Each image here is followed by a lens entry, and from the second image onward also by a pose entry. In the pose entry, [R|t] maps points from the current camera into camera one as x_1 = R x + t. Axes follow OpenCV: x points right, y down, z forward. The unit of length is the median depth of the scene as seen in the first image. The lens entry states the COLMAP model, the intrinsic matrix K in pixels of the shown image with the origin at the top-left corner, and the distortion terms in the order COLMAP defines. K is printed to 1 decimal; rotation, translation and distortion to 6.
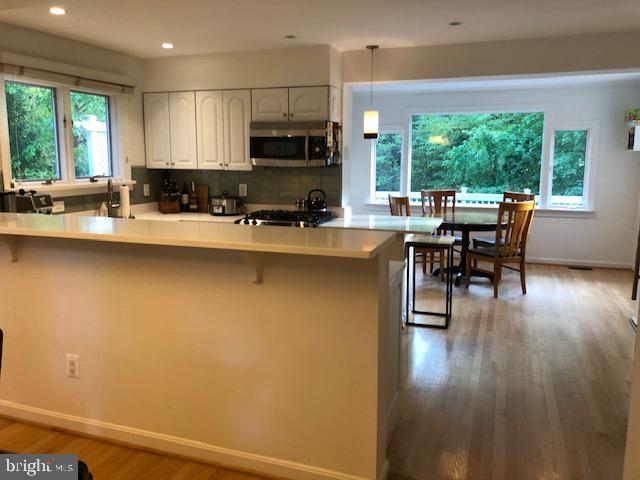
lens RADIAL K [[522.7, 0, 315.6], [0, 522.7, 233.6], [0, 0, 1]] dist [0.018668, -0.018199]
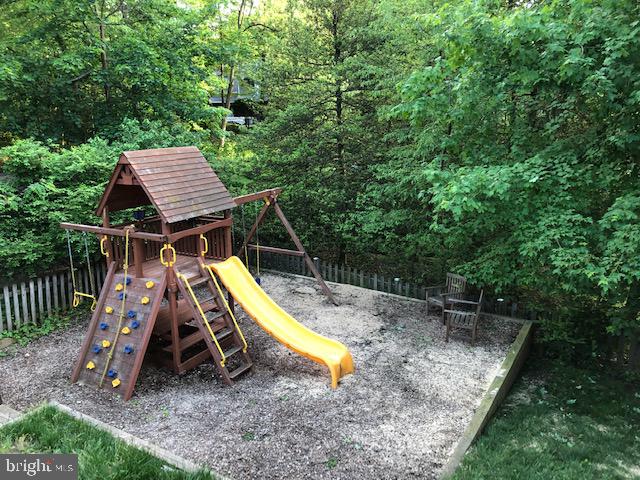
lens RADIAL K [[522.7, 0, 316.8], [0, 522.7, 234.8], [0, 0, 1]] dist [0.018668, -0.018199]
pose [[0.998969, -0.021079, -0.040211, 0.711533], [0.024123, 0.996756, 0.076784, -0.235755], [0.038462, -0.077675, 0.996237, 1.986964]]
